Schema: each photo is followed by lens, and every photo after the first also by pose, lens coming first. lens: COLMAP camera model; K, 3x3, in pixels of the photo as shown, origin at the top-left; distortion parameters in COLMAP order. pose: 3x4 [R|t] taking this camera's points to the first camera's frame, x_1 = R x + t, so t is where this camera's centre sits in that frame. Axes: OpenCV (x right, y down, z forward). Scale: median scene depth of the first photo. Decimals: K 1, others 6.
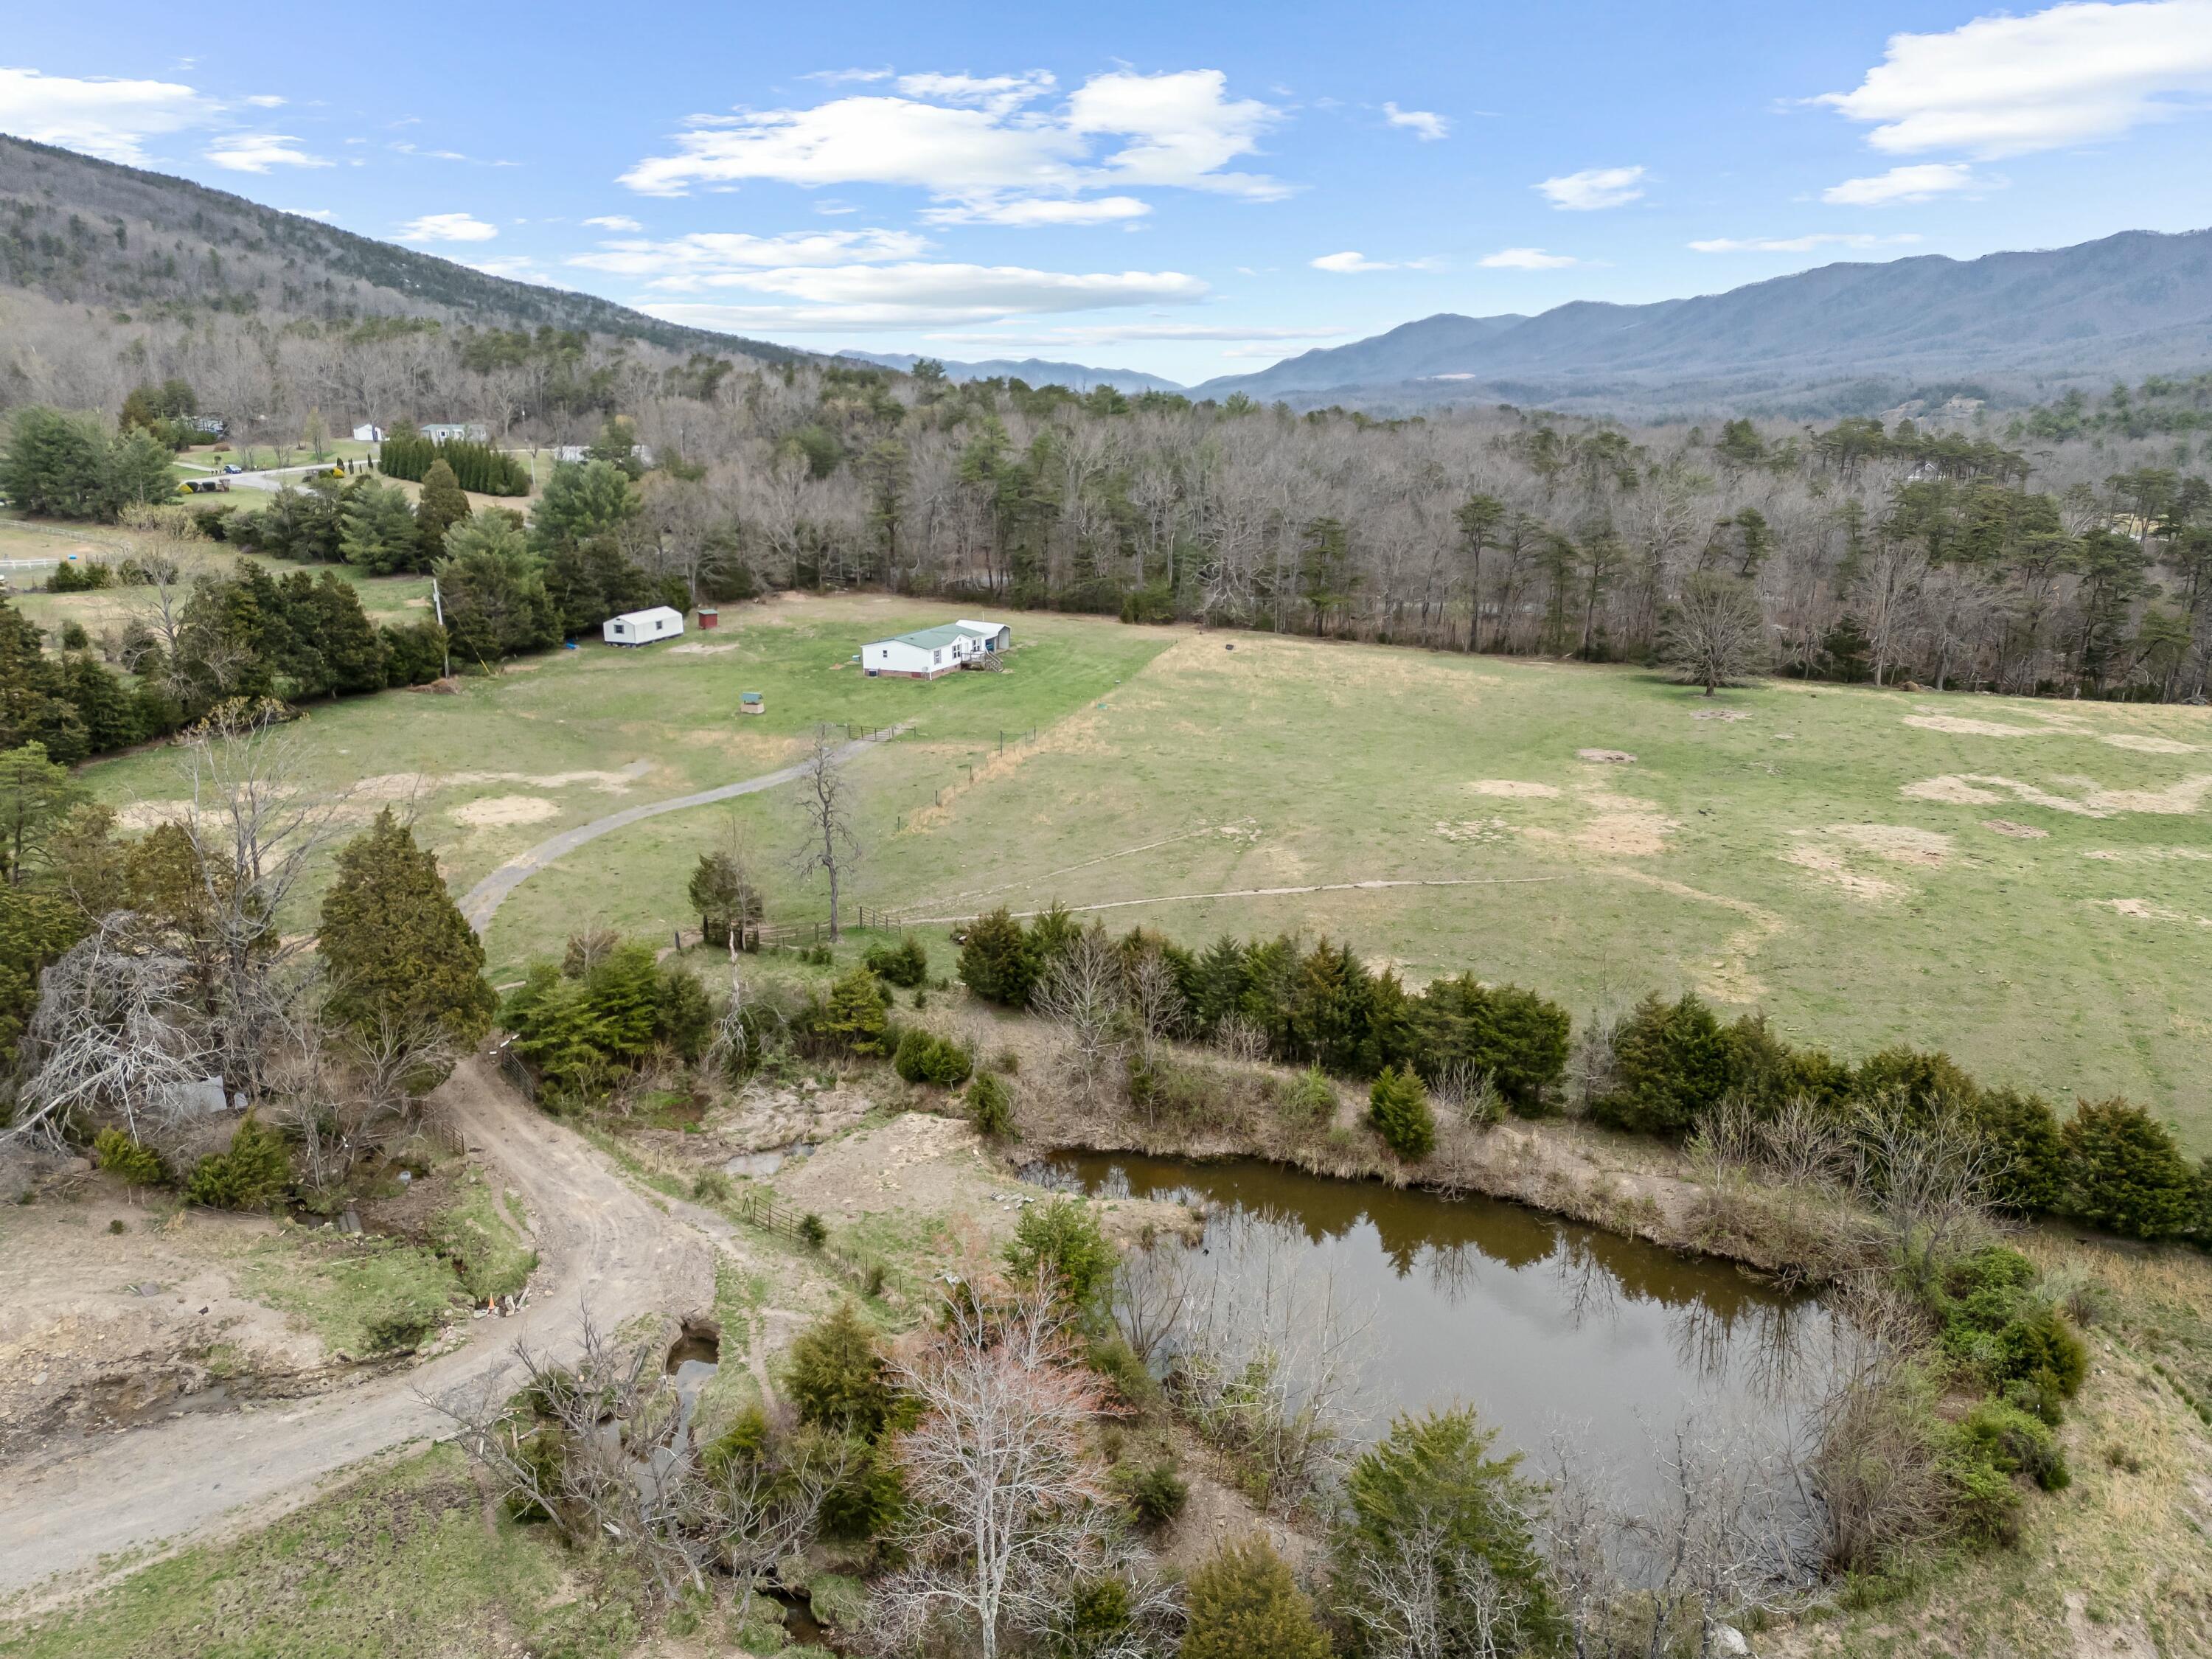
lens RADIAL K [[1544.6, 0, 1102.0], [0, 1544.6, 827.4], [0, 0, 1]] dist [0.082666, -0.076003]
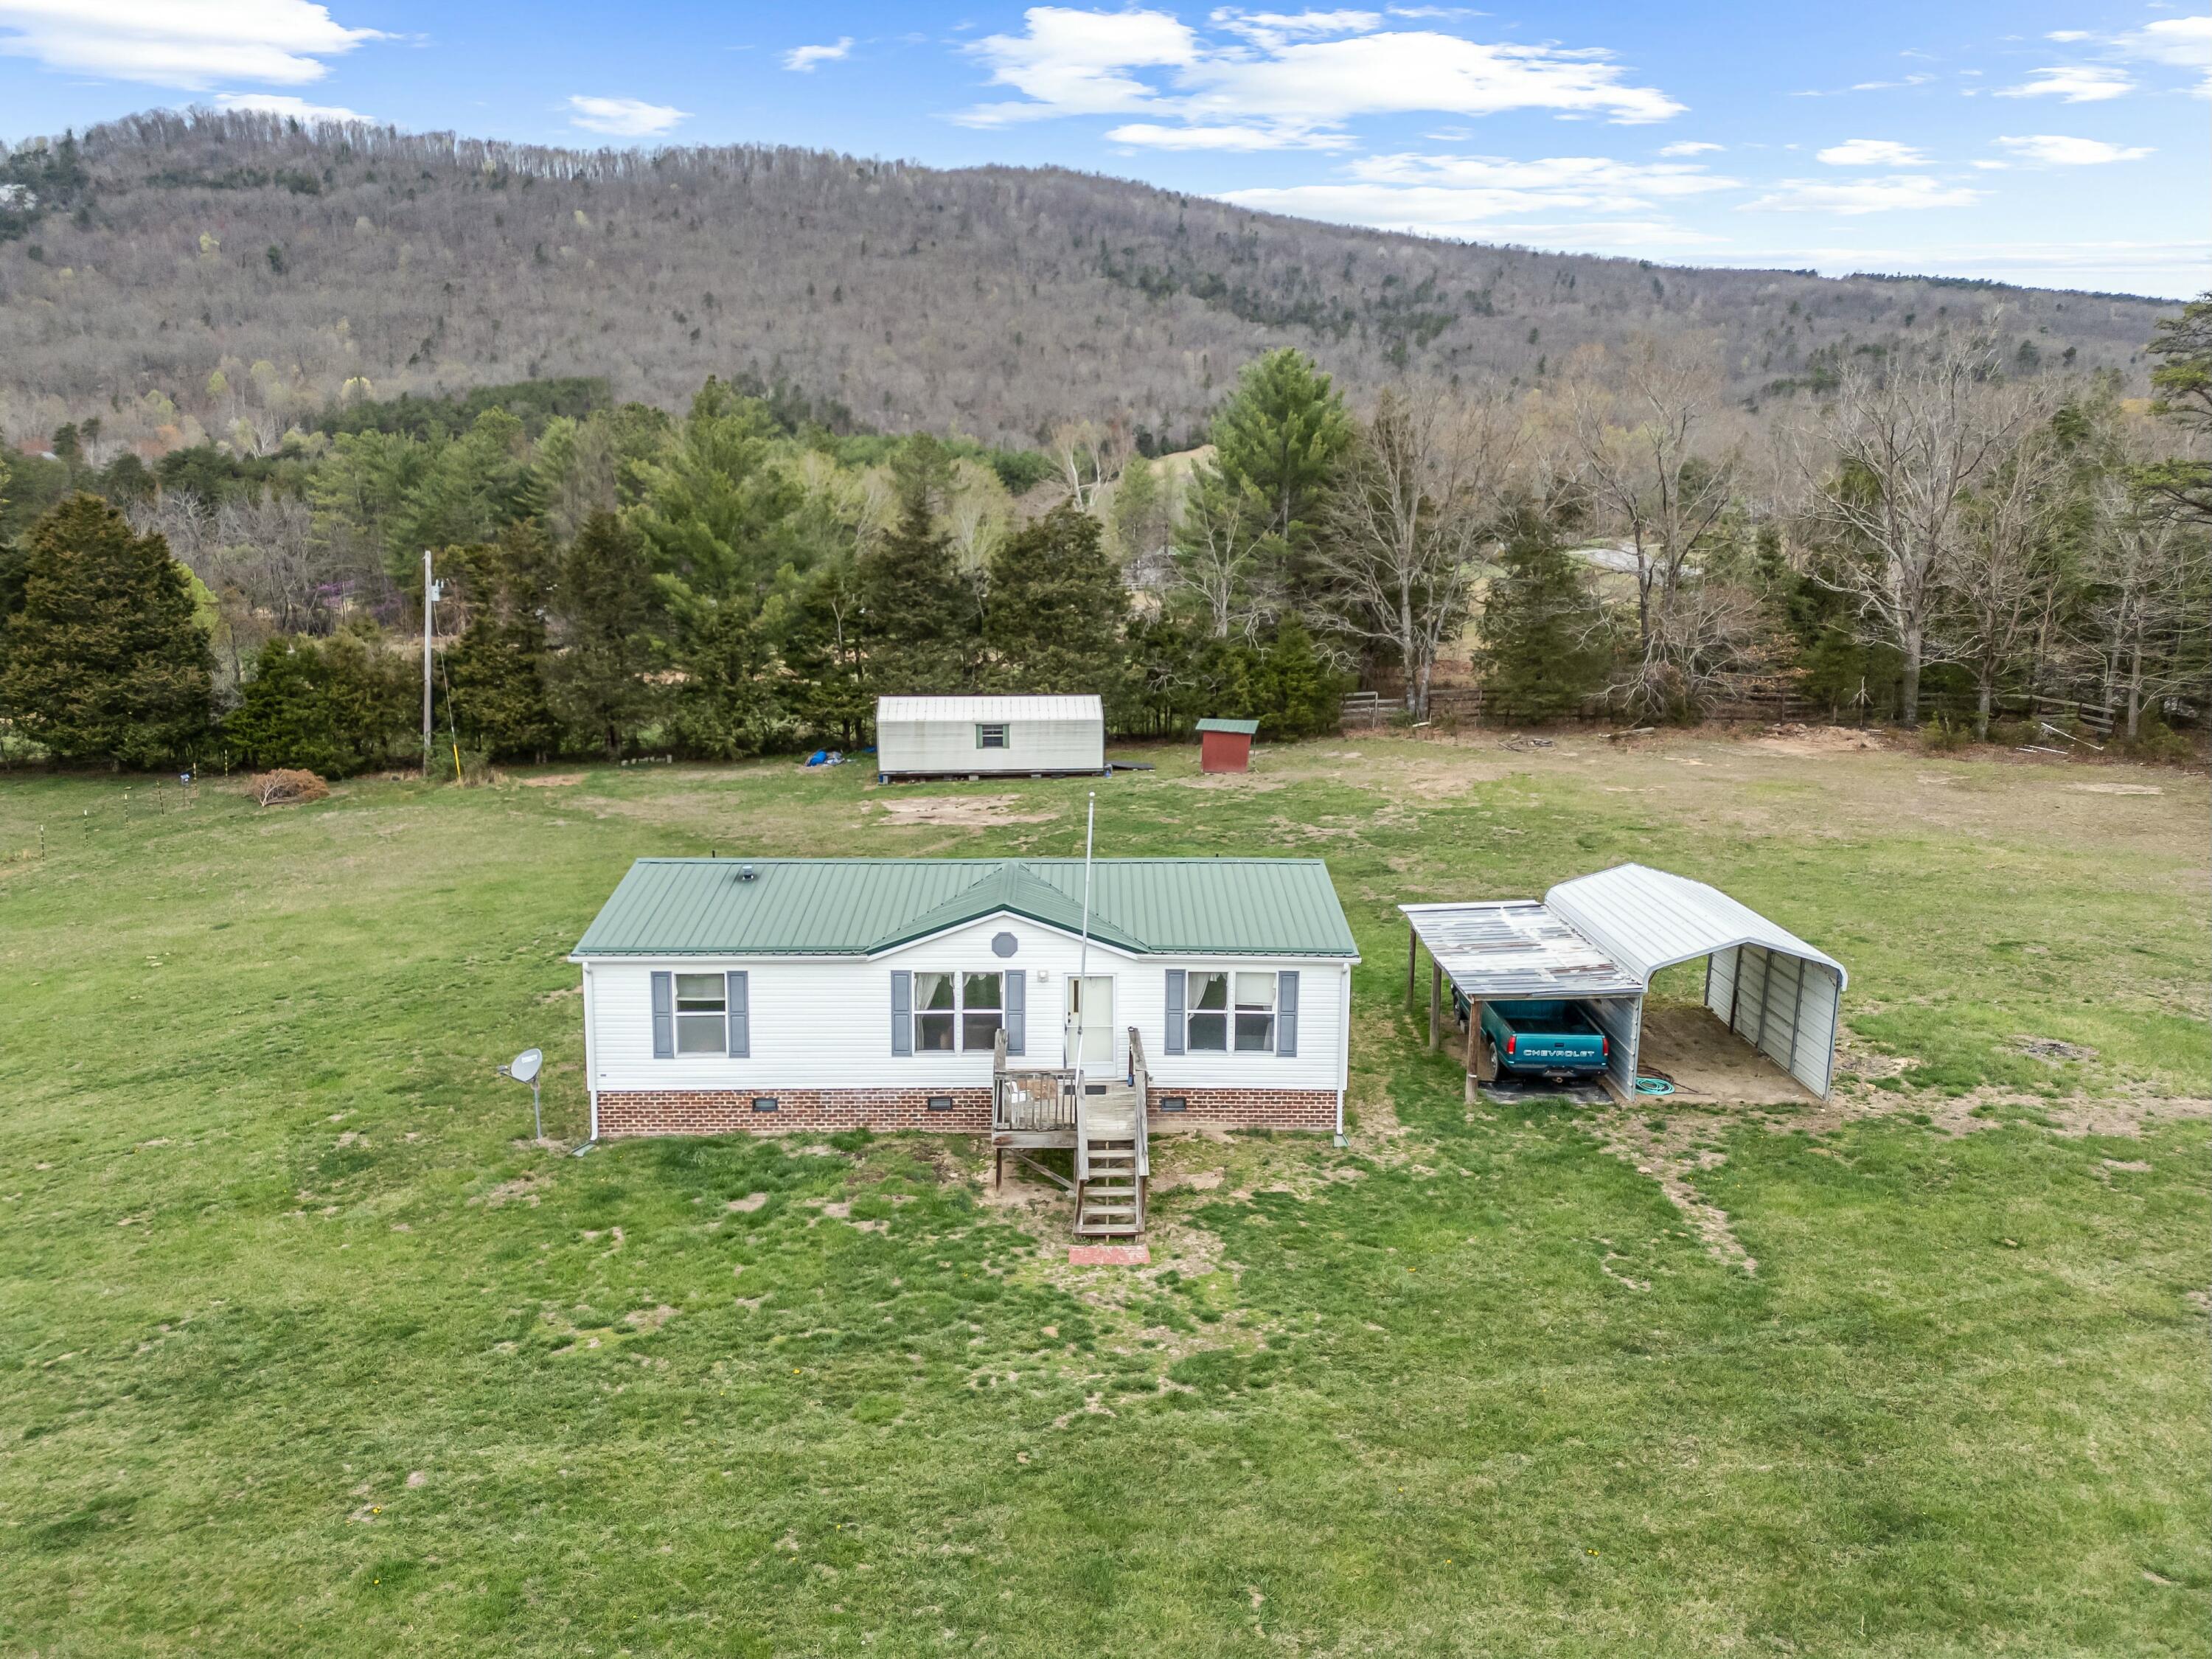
lens RADIAL K [[1544.6, 0, 1102.0], [0, 1544.6, 827.4], [0, 0, 1]] dist [0.082666, -0.076003]
pose [[0.398481, 0.149448, -0.904919, 0.039648], [-0.243387, 0.968493, 0.052772, -0.108730], [0.884294, 0.199217, 0.422299, 0.710306]]
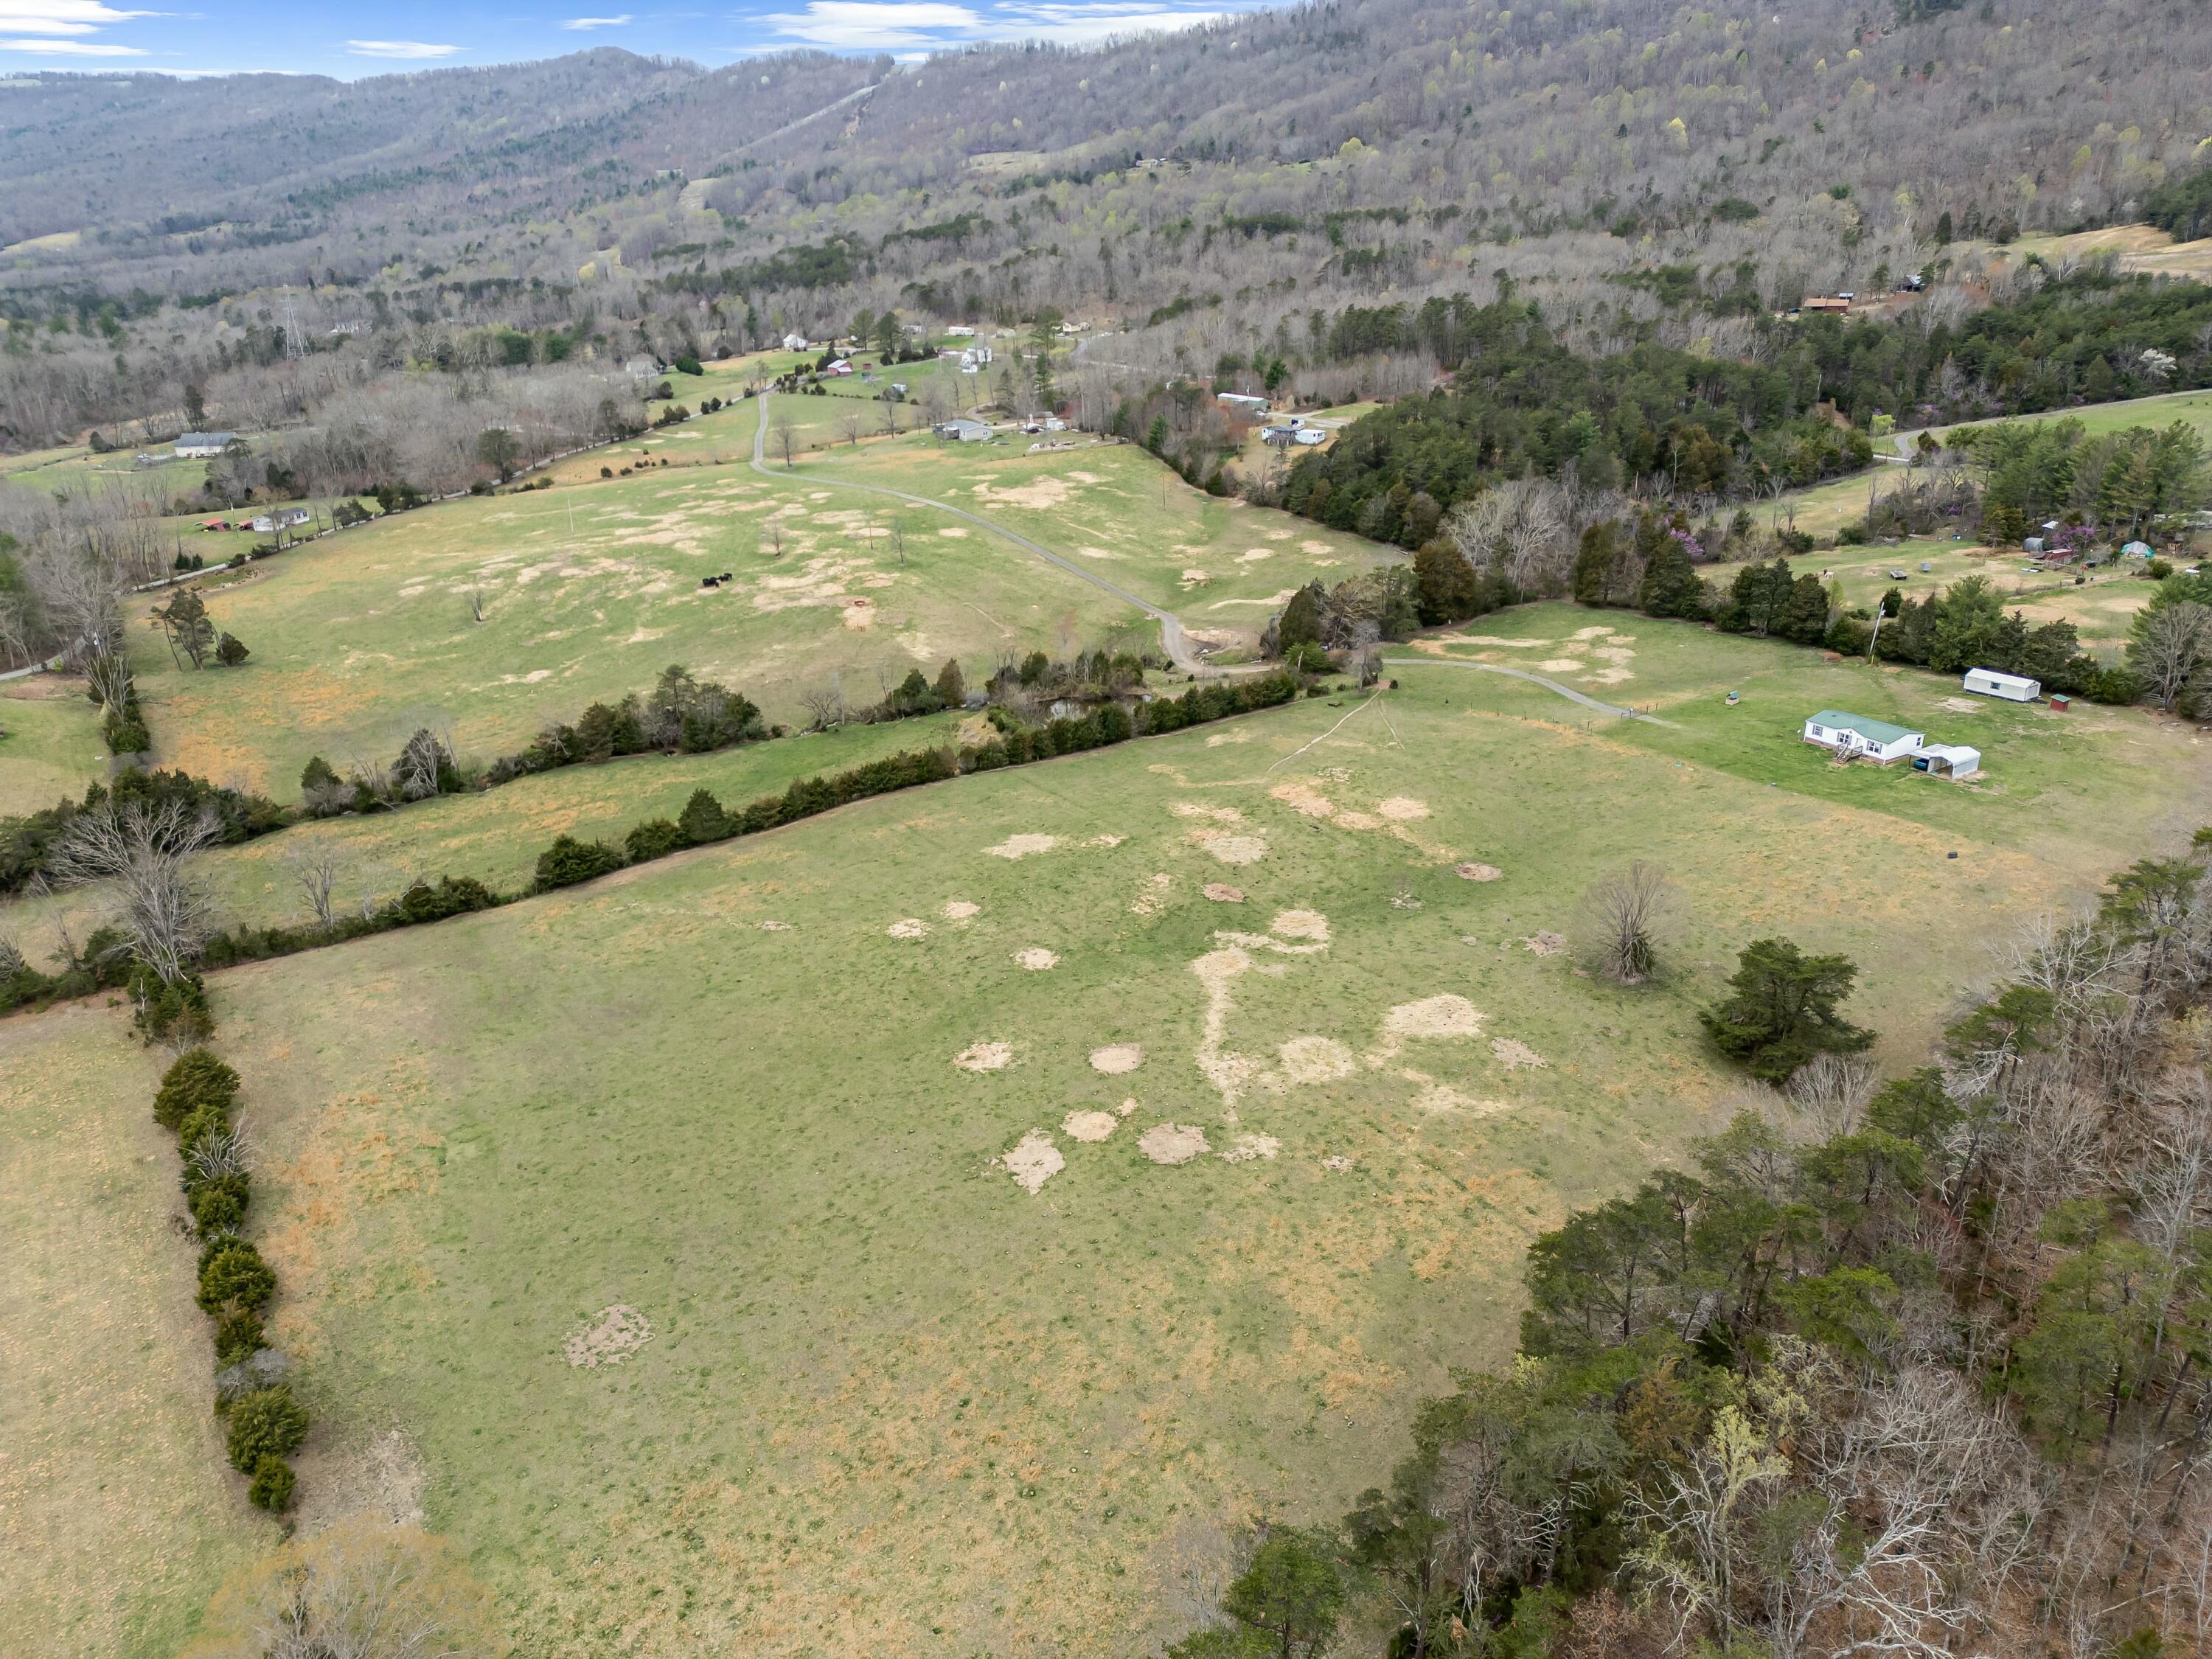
lens RADIAL K [[1544.6, 0, 1102.0], [0, 1544.6, 827.4], [0, 0, 1]] dist [0.082666, -0.076003]
pose [[-0.598783, 0.312865, -0.737275, 0.990803], [-0.185873, 0.841128, 0.507893, -0.466281], [0.779044, 0.441157, -0.445500, 0.857707]]
